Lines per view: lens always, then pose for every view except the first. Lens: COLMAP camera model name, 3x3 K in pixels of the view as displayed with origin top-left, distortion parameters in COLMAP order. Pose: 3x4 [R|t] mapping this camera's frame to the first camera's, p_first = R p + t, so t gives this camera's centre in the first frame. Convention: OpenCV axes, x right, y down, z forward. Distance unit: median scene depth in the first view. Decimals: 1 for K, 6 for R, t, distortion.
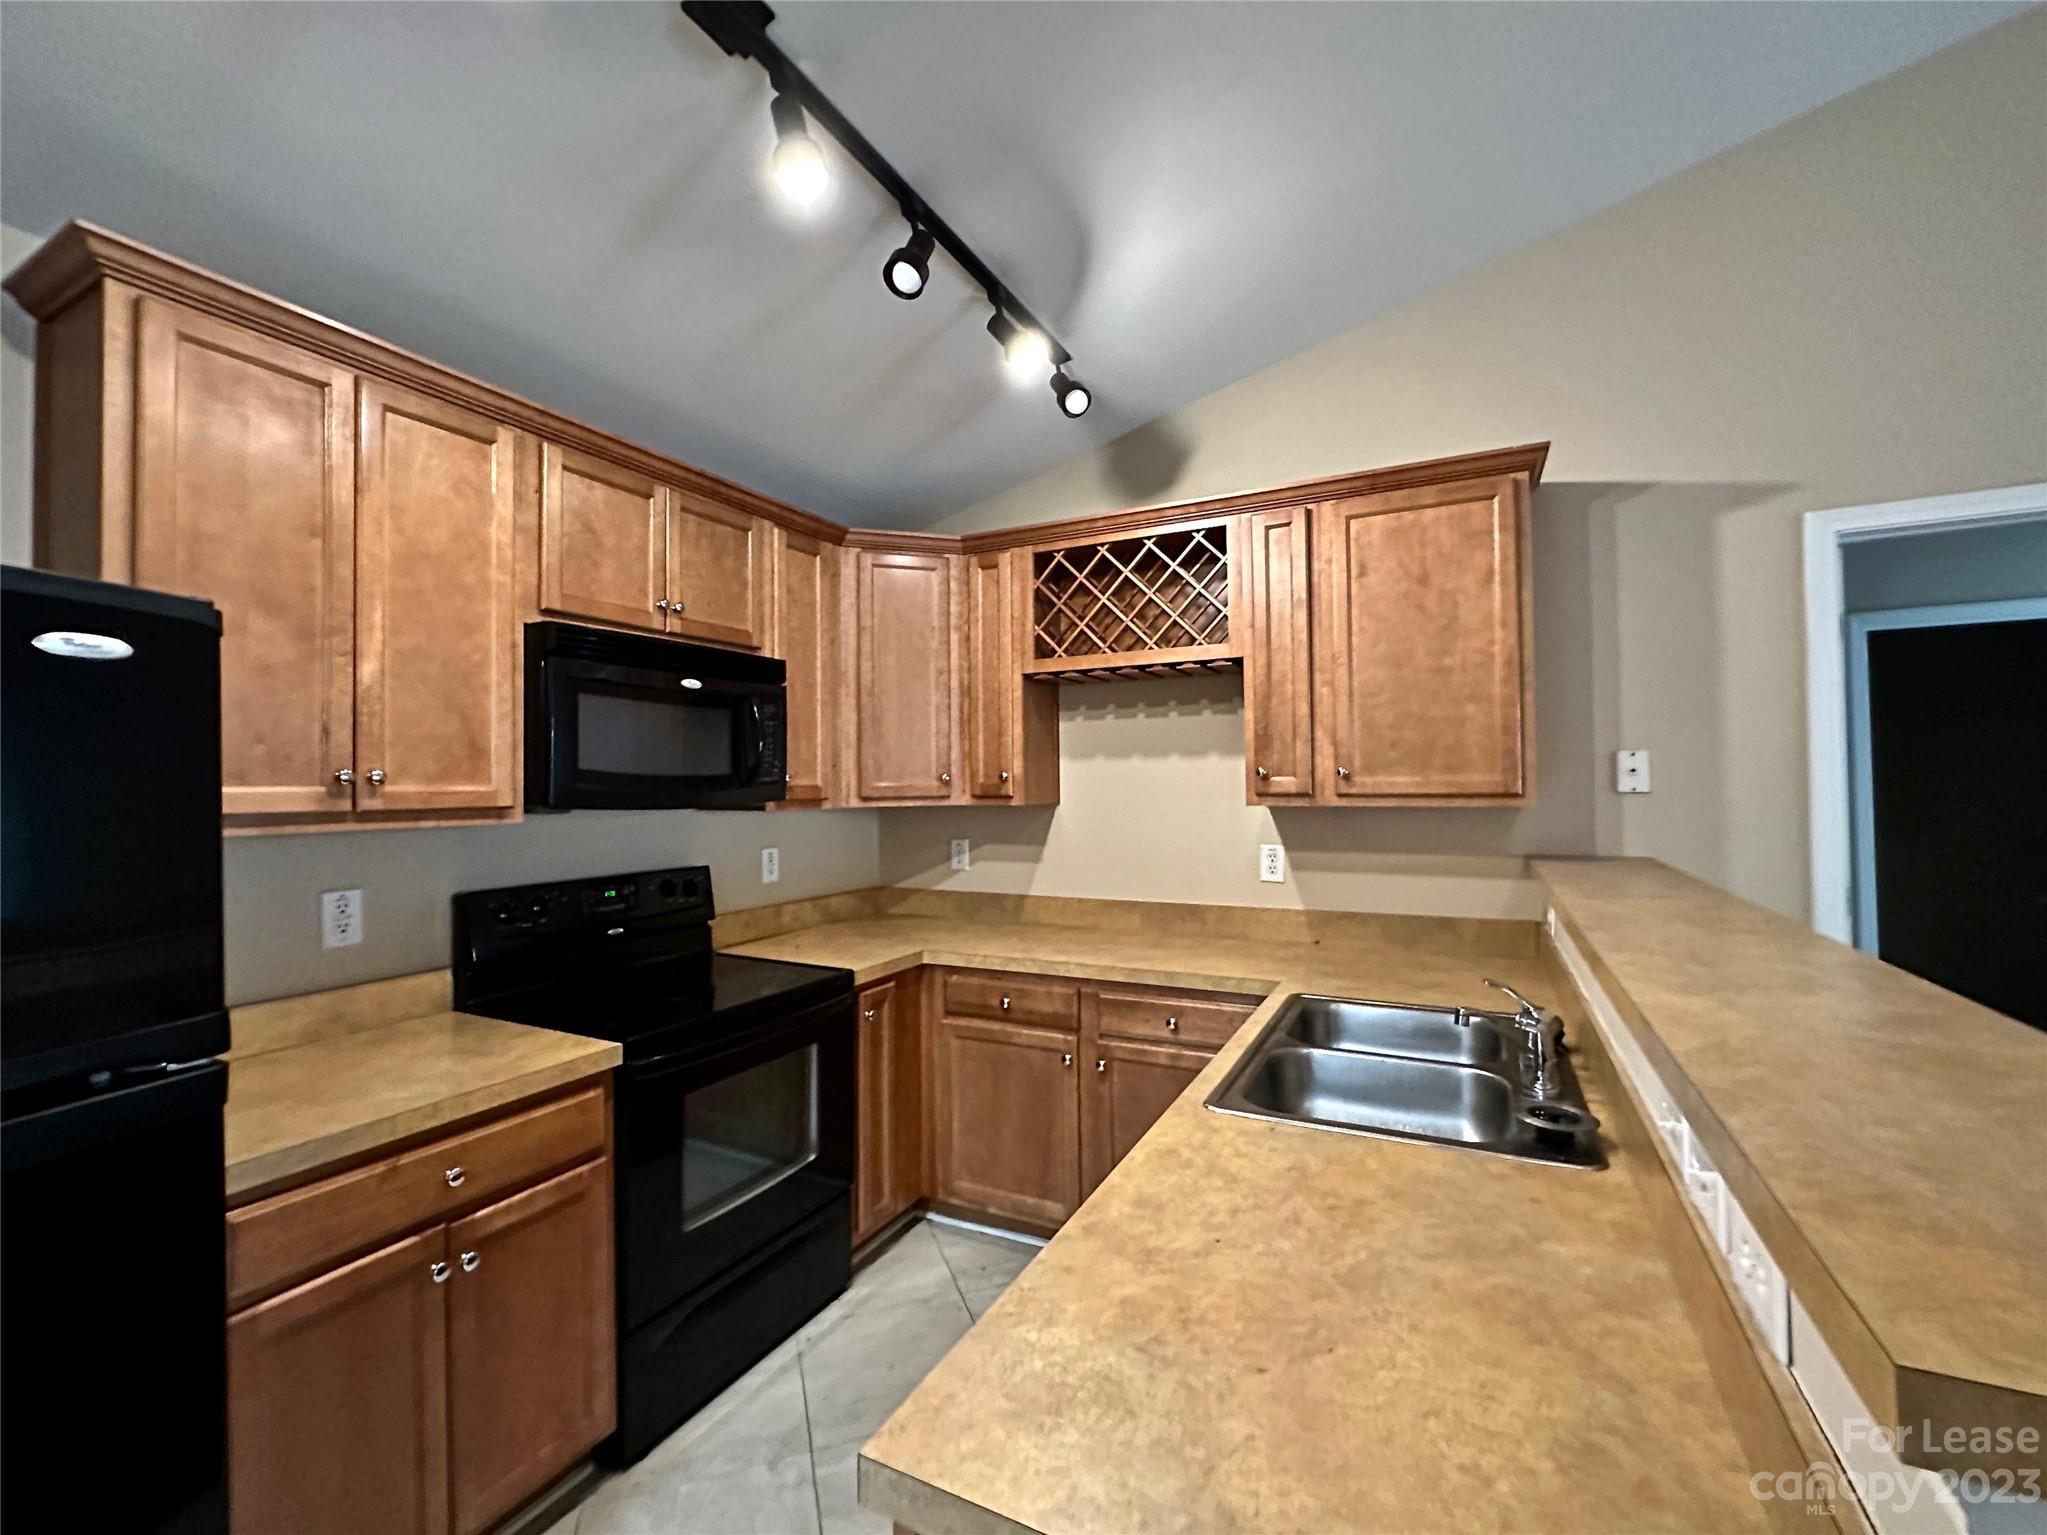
lens RADIAL K [[871.4, 0, 1023.5], [0, 871.4, 767.5], [0, 0, 1]] dist [-0.000382, 0.000099]
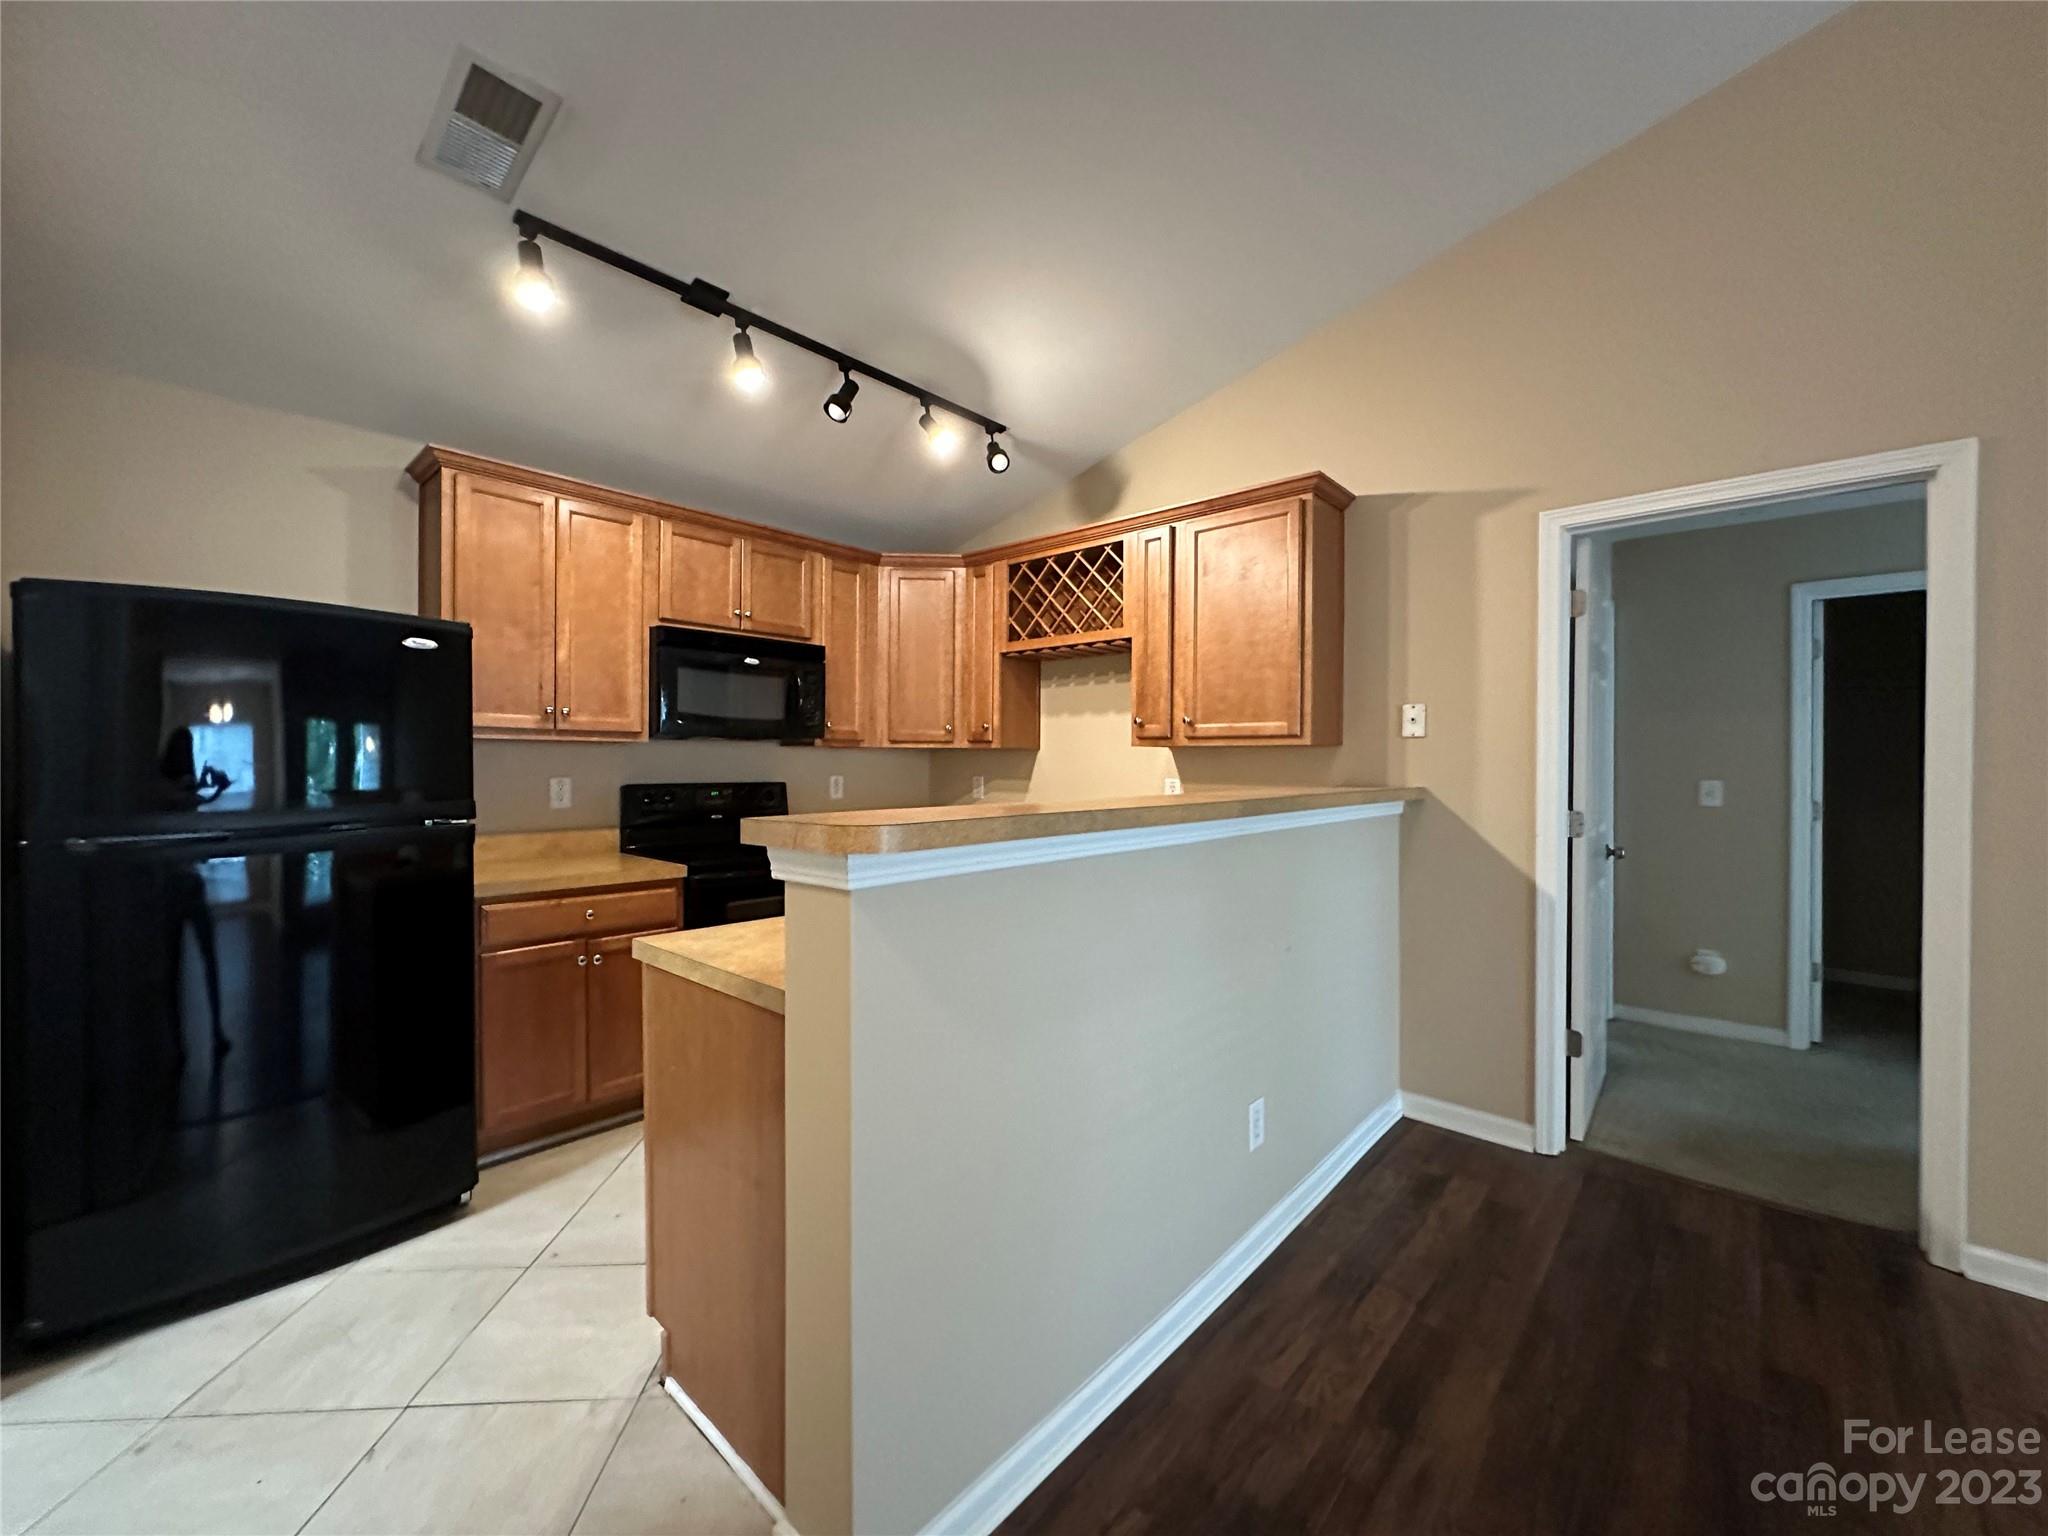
lens RADIAL K [[825.1, 0, 1024.0], [0, 825.1, 768.0], [0, 0, 1]] dist [-0.000784, -0.000046]
pose [[0.967007, 0.018873, -0.254051, 0.440915], [-0.012766, 0.999589, 0.025667, 0.049070], [0.254431, -0.021577, 0.966850, -0.310528]]
